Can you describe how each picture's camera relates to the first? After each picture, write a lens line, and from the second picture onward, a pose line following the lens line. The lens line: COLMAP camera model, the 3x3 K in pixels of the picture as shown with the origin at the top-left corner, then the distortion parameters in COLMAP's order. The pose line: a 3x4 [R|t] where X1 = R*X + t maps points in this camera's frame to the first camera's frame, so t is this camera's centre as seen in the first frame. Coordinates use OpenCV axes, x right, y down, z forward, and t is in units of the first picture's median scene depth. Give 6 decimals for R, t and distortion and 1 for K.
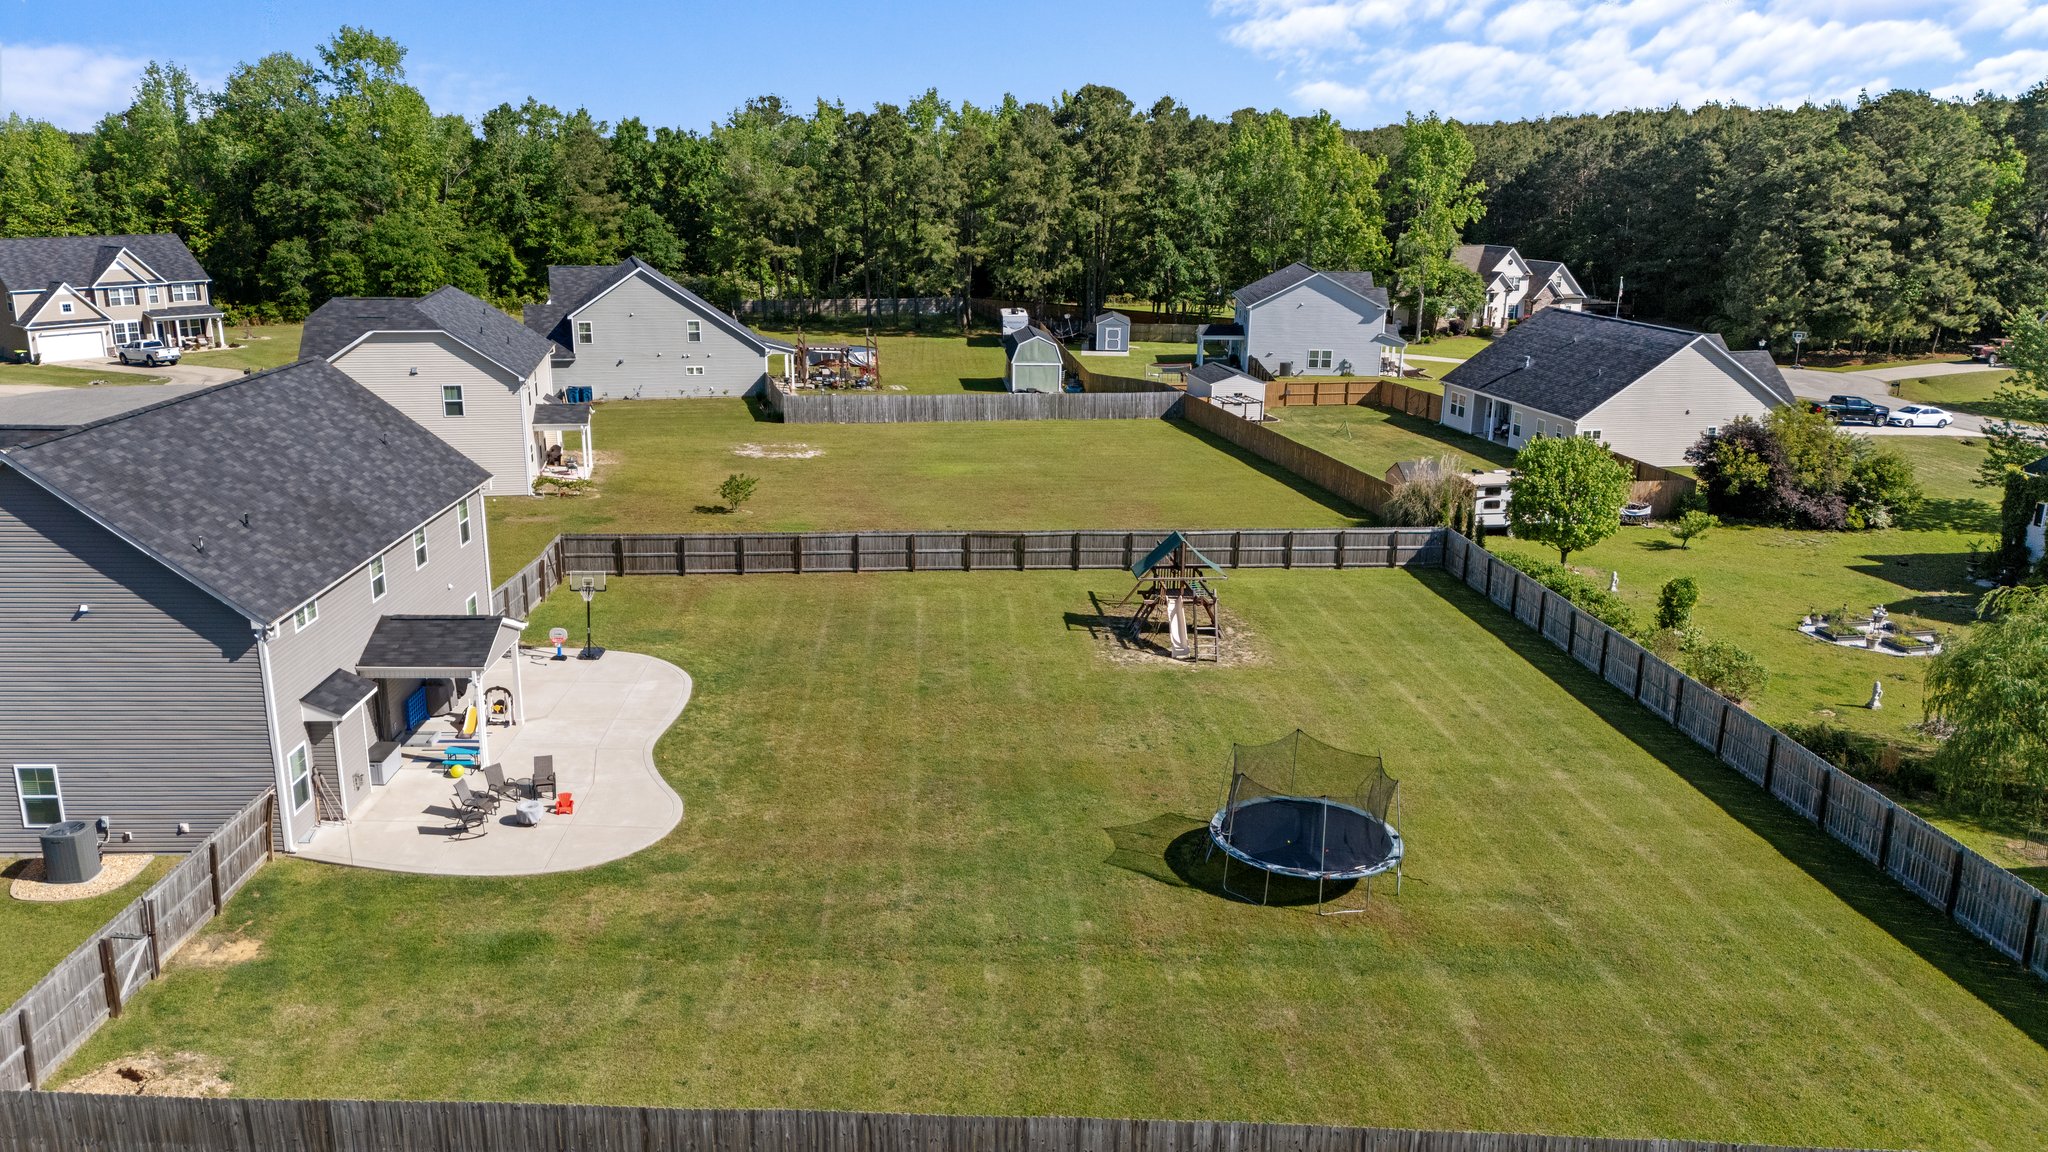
lens RADIAL K [[1497.7, 0, 1014.4], [0, 1497.7, 563.1], [0, 0, 1]] dist [0.069510, -0.056842]
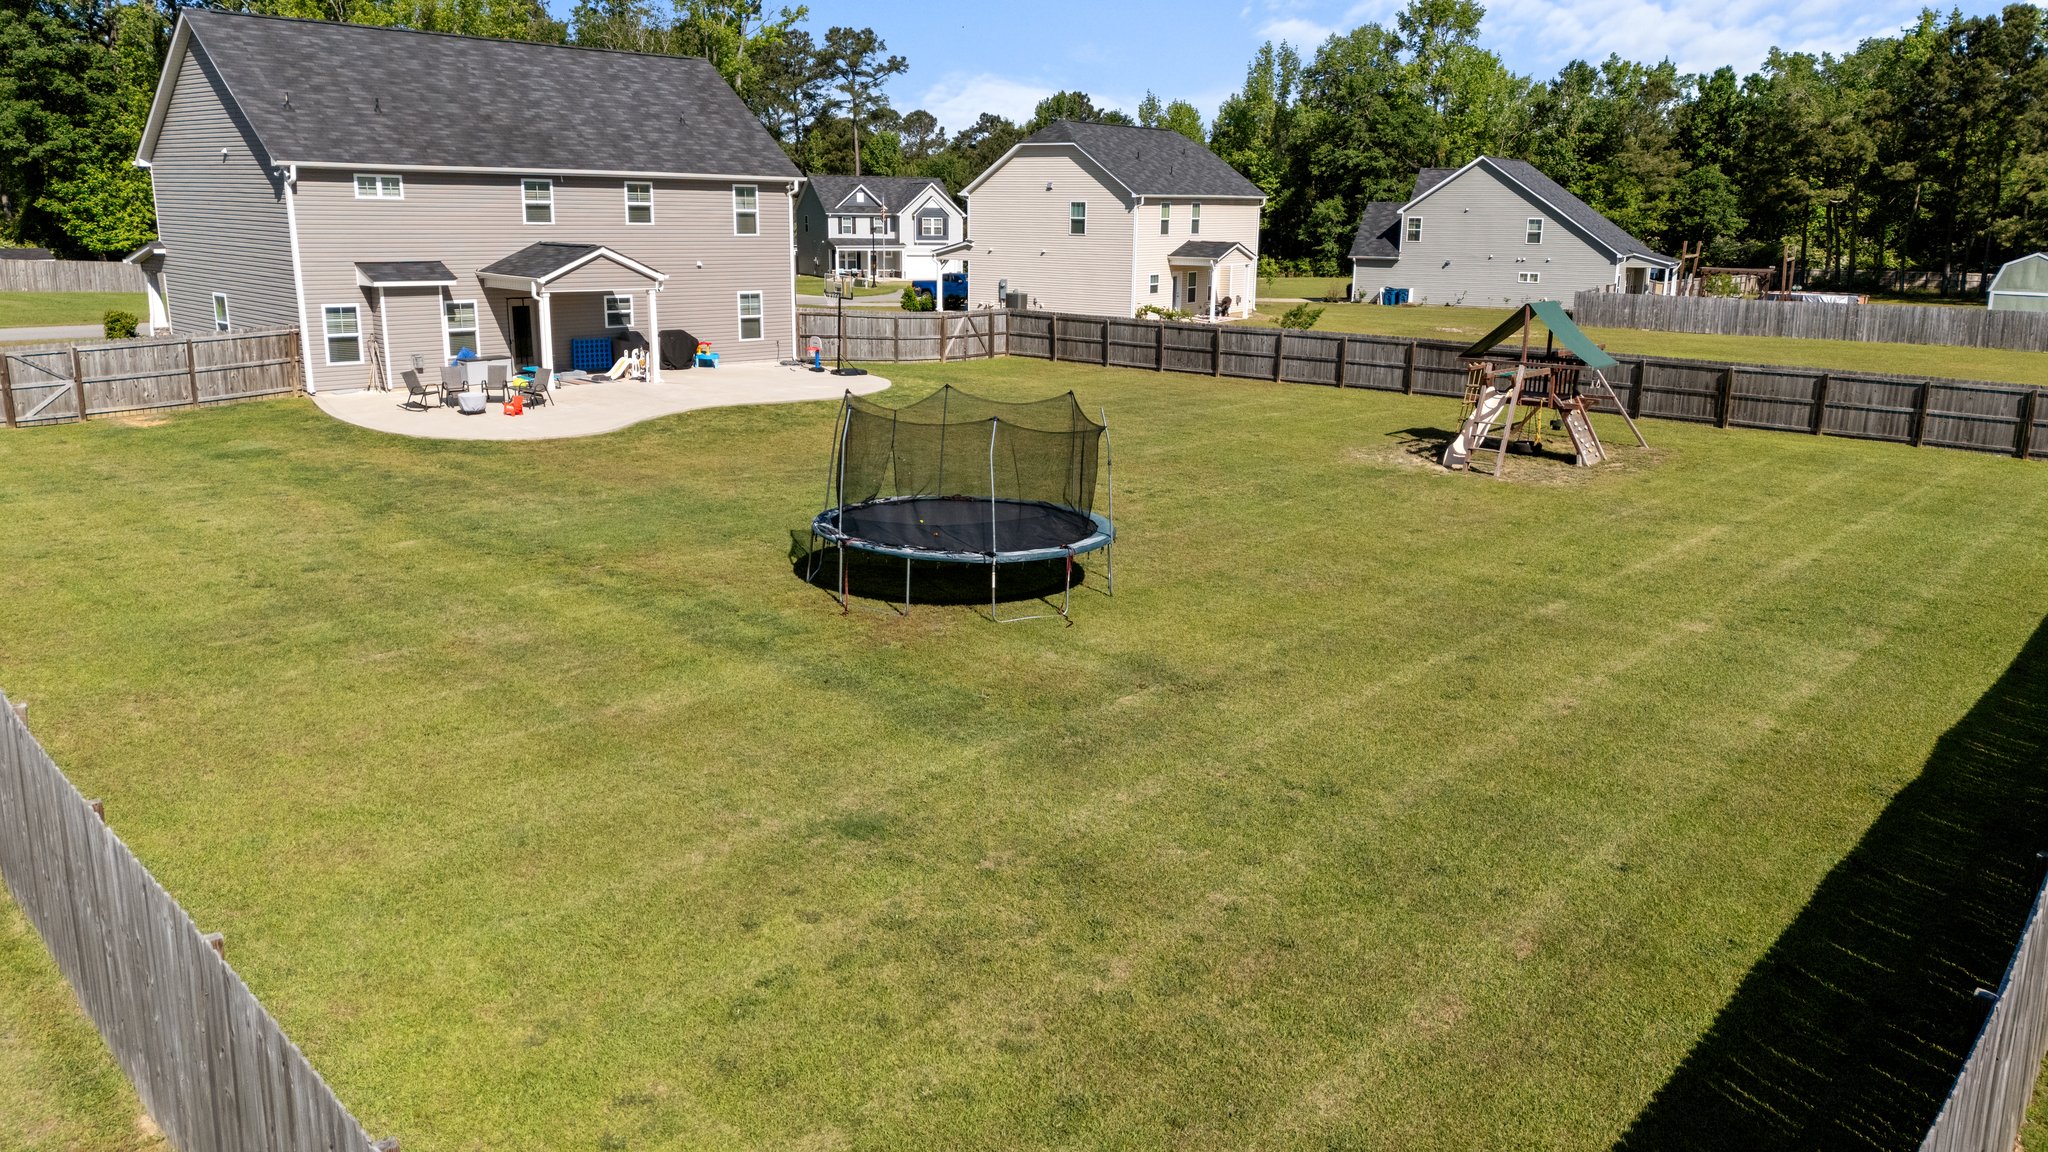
lens RADIAL K [[1497.7, 0, 1012.8], [0, 1497.7, 569.5], [0, 0, 1]] dist [0.069510, -0.056842]
pose [[0.700534, 0.166688, -0.693878, 0.494241], [-0.189710, 0.980849, 0.044097, 0.128530], [0.687941, 0.100744, 0.718741, 0.434377]]
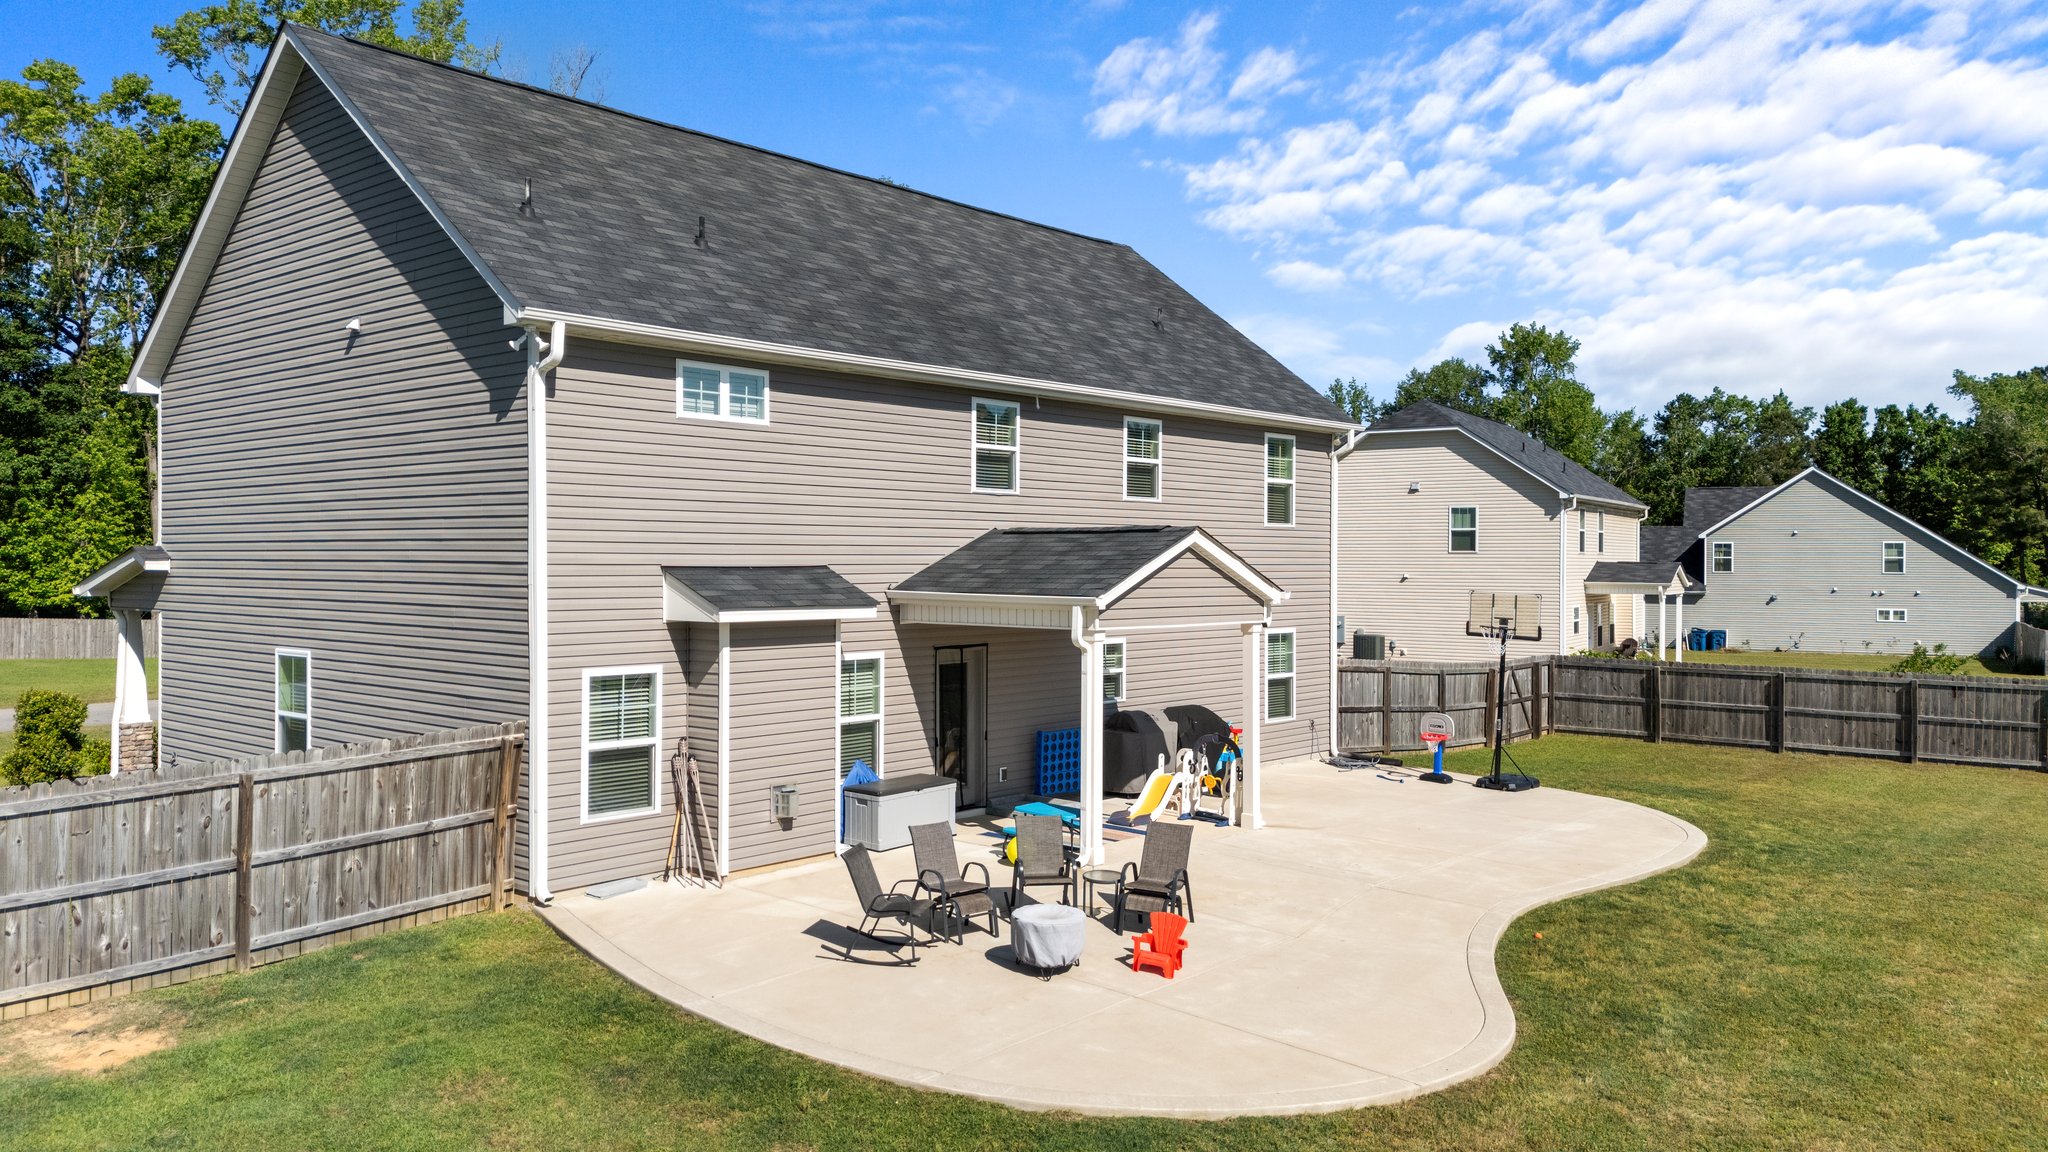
lens RADIAL K [[1497.7, 0, 1016.2], [0, 1497.7, 570.4], [0, 0, 1]] dist [0.069510, -0.056842]
pose [[0.730033, -0.004608, -0.683396, -0.072445], [-0.172031, 0.966538, -0.190288, 0.119935], [0.661405, 0.256482, 0.704812, 0.581206]]
